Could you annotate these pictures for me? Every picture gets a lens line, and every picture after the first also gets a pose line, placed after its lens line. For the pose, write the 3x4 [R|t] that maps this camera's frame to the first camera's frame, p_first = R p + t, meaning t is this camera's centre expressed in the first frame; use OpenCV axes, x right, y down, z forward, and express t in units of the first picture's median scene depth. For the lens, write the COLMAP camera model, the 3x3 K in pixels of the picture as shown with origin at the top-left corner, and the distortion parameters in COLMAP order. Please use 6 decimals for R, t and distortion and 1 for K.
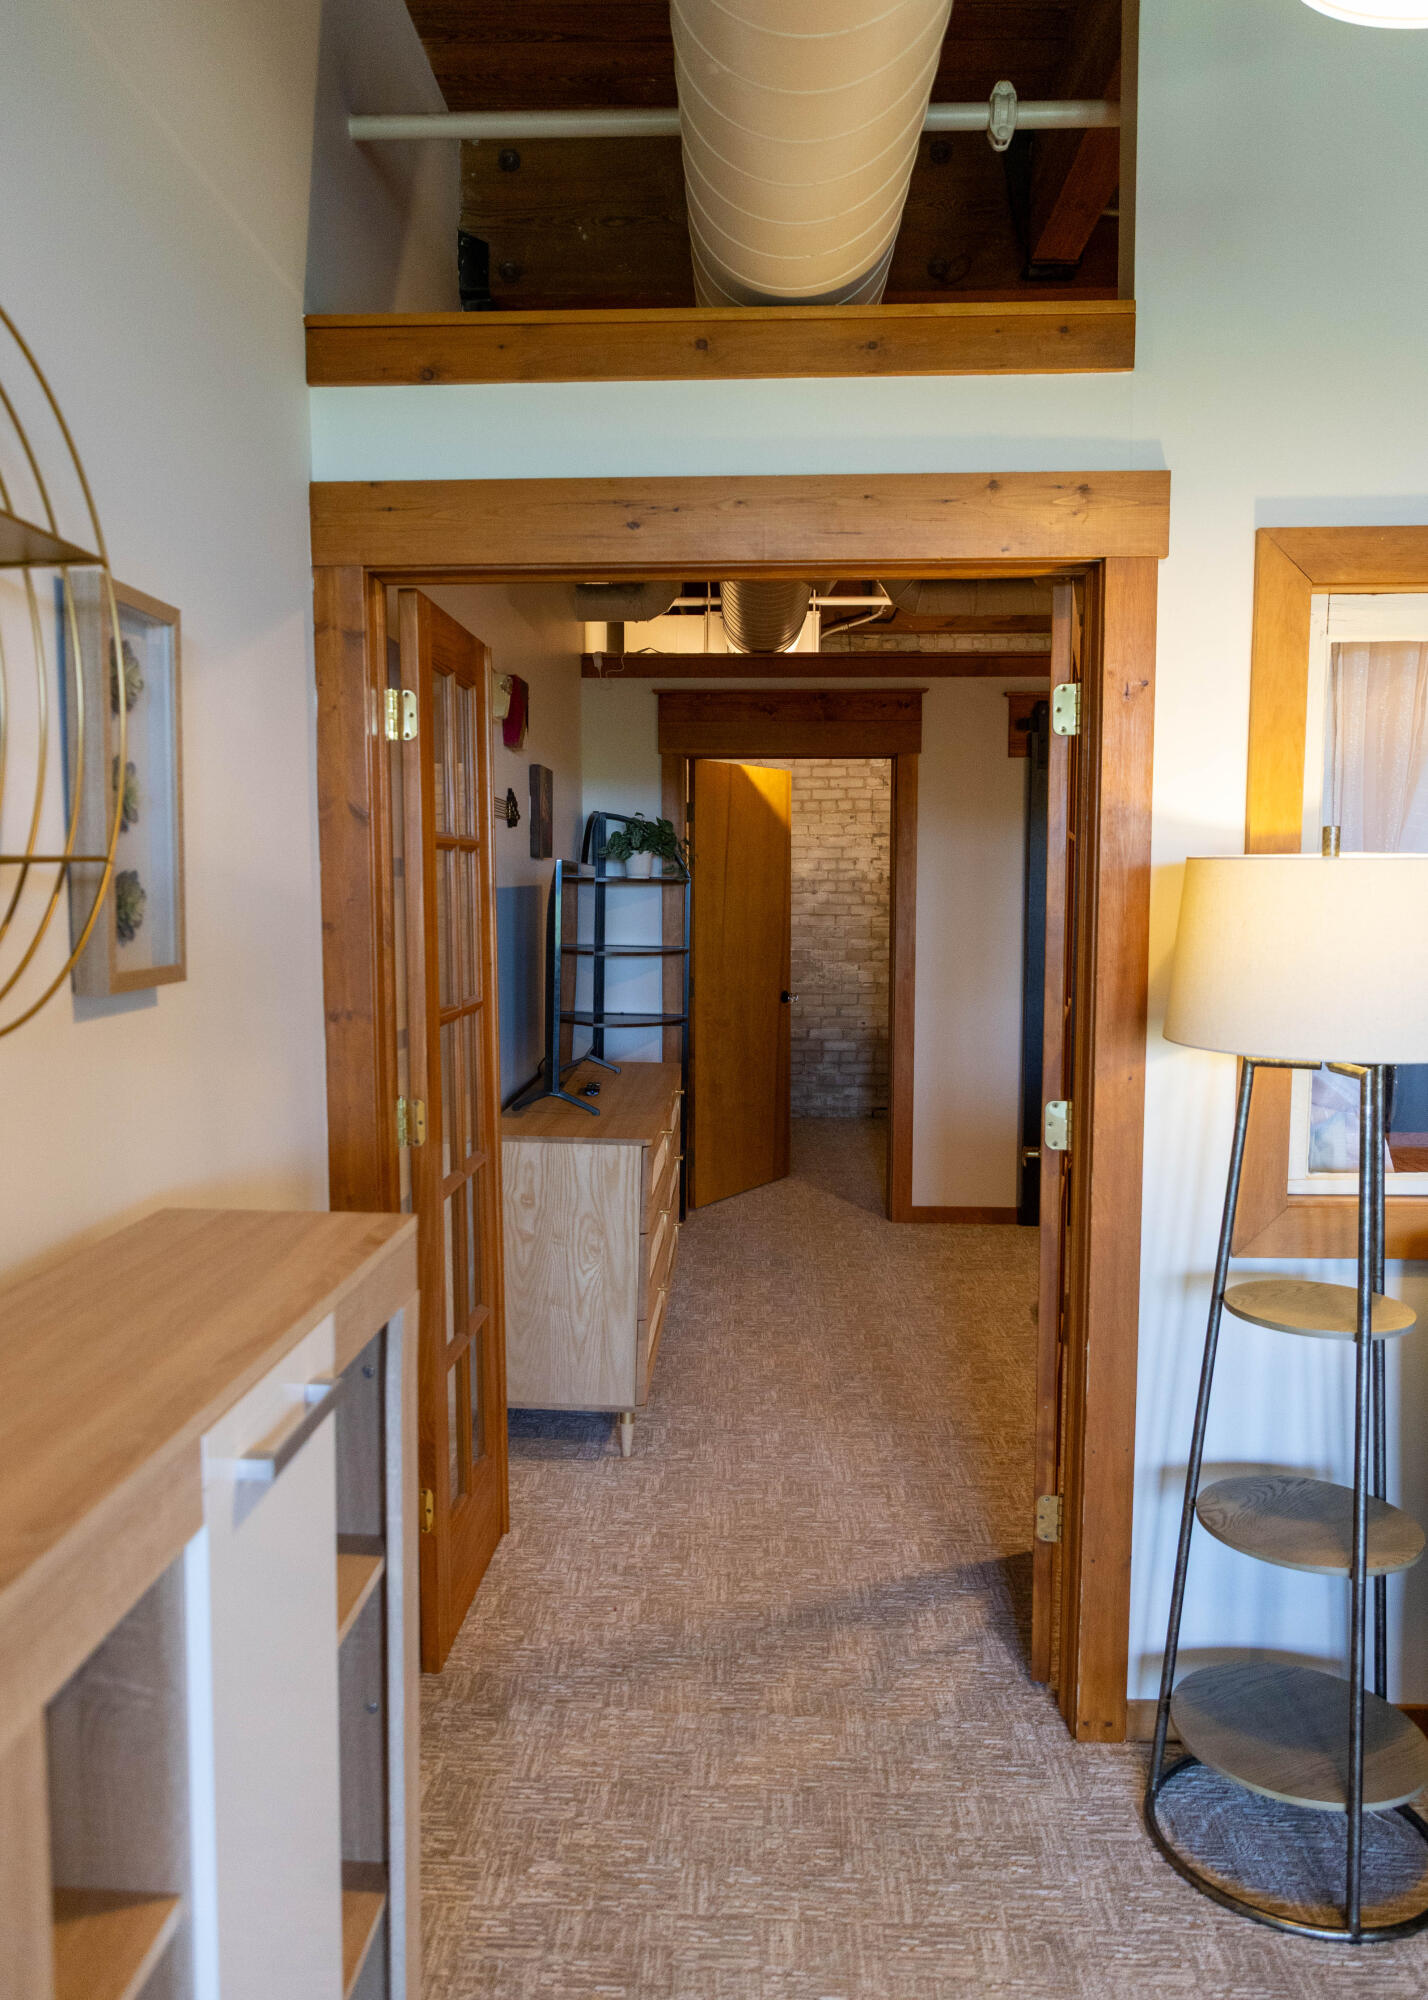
lens RADIAL K [[1456.5, 0, 709.3], [0, 1456.5, 997.6], [0, 0, 1]] dist [-0.008133, 0.008205]
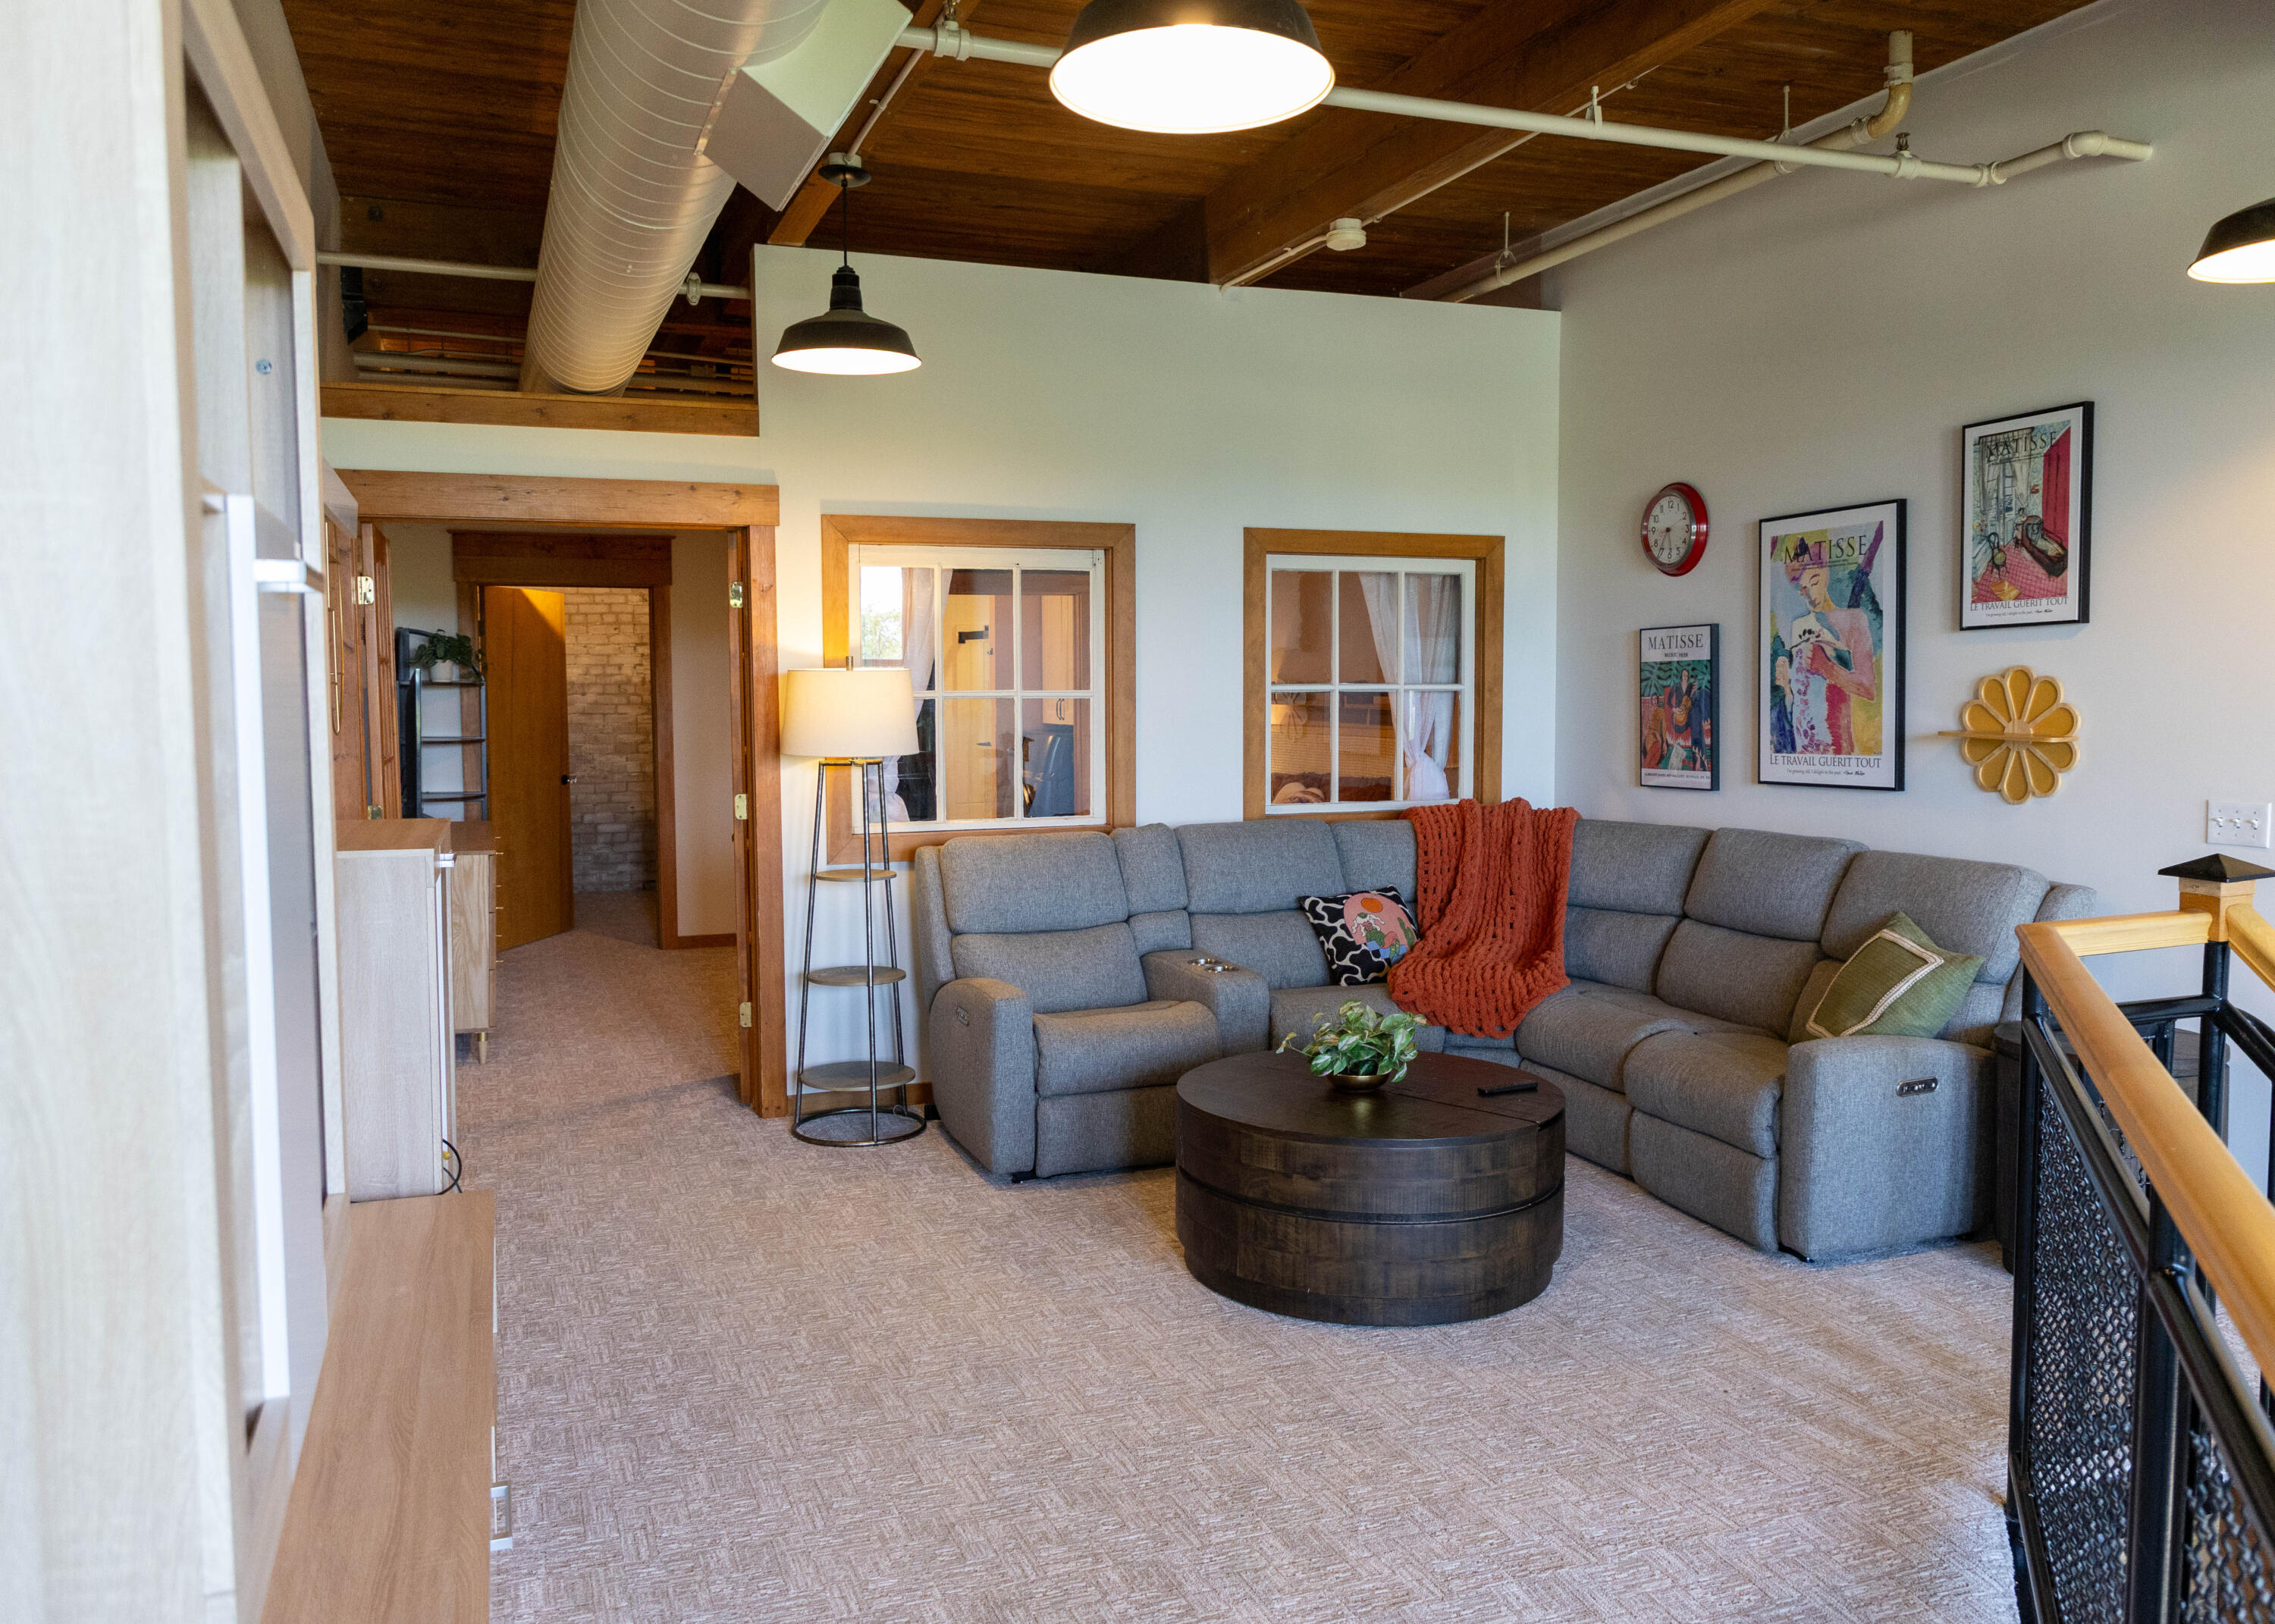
lens RADIAL K [[1656.6, 0, 1134.4], [0, 1656.6, 810.8], [0, 0, 1]] dist [-0.008133, 0.008205]
pose [[0.919499, -0.034035, 0.391617, -0.059860], [0.035726, 0.999357, 0.002971, 0.043442], [-0.391467, 0.011259, 0.920123, -0.512563]]
